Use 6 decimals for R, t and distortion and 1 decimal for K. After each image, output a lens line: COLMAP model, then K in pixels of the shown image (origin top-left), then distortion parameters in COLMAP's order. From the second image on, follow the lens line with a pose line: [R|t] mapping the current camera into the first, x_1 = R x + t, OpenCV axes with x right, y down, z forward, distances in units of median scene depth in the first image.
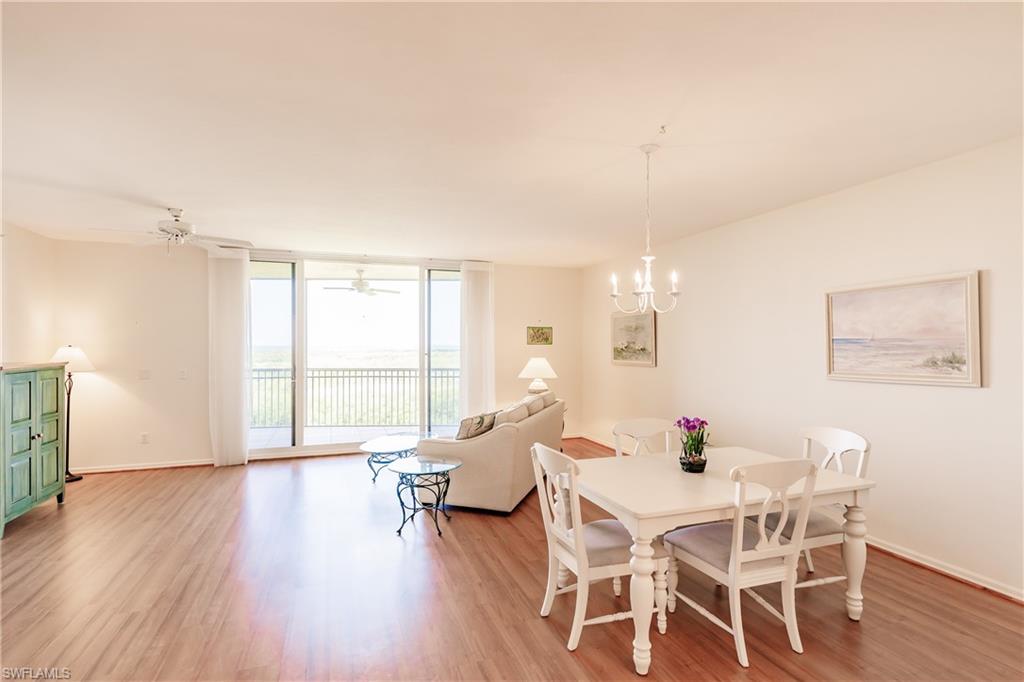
lens RADIAL K [[524.6, 0, 512.0], [0, 524.6, 339.0], [0, 0, 1]] dist [-0.002111, -0.000512]
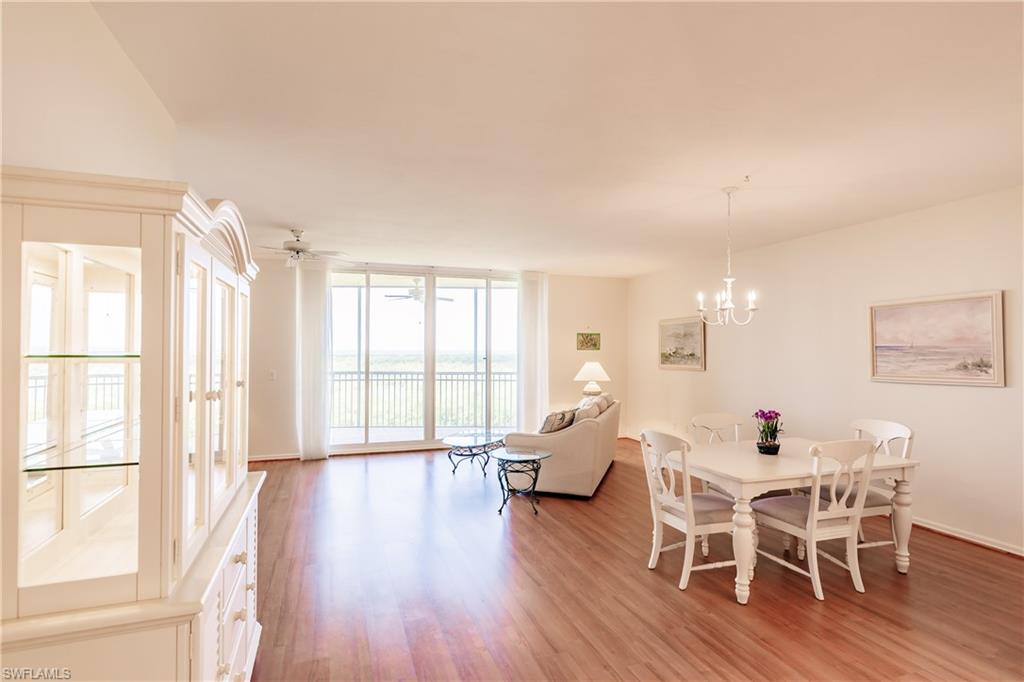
lens RADIAL K [[542.9, 0, 514.0], [0, 542.9, 338.4], [0, 0, 1]] dist [-0.003534, 0.001168]
pose [[0.999948, 0.003557, -0.009547, -0.223569], [-0.003648, 0.999949, -0.009463, -0.004070], [0.009513, 0.009498, 0.999910, -0.260105]]
